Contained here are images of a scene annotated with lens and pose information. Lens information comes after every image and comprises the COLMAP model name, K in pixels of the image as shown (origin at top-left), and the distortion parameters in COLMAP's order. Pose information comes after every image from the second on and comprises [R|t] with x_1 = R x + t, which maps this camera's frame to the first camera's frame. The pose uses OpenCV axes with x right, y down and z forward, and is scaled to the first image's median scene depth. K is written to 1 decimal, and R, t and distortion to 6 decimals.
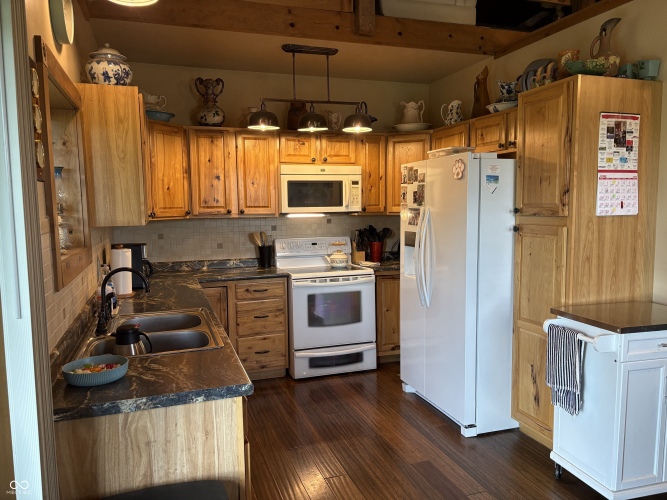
lens RADIAL K [[506.1, 0, 328.7], [0, 506.1, 254.2], [0, 0, 1]] dist [0.041919, -0.045506]
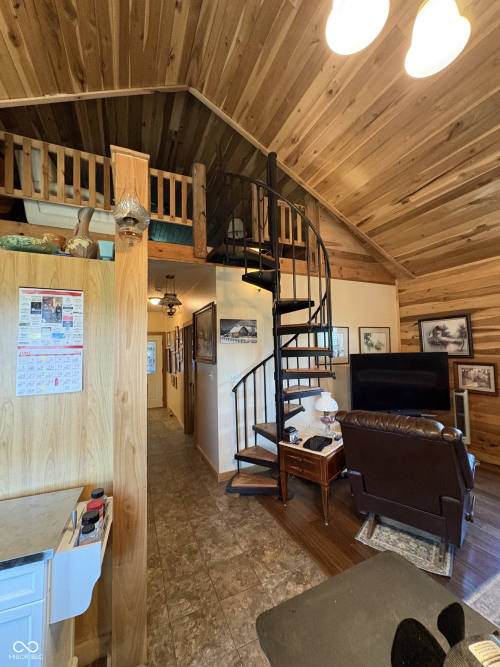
lens RADIAL K [[268.4, 0, 245.6], [0, 268.4, 333.6], [0, 0, 1]] dist [0.004094, -0.001217]
pose [[0.994242, -0.008574, 0.106812, 0.832500], [0.025454, 0.987160, -0.157691, -0.093257], [-0.104089, 0.159502, 0.981695, 0.435945]]
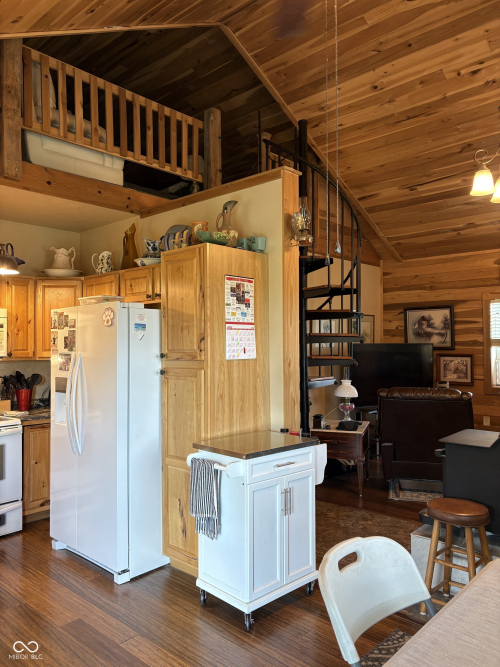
lens RADIAL K [[506.1, 0, 248.3], [0, 506.1, 330.7], [0, 0, 1]] dist [0.041919, -0.045506]
pose [[0.875083, 0.015489, 0.483725, 0.001142], [0.047536, 0.991904, -0.117755, -0.002097], [-0.481633, 0.126040, 0.867262, -0.048450]]
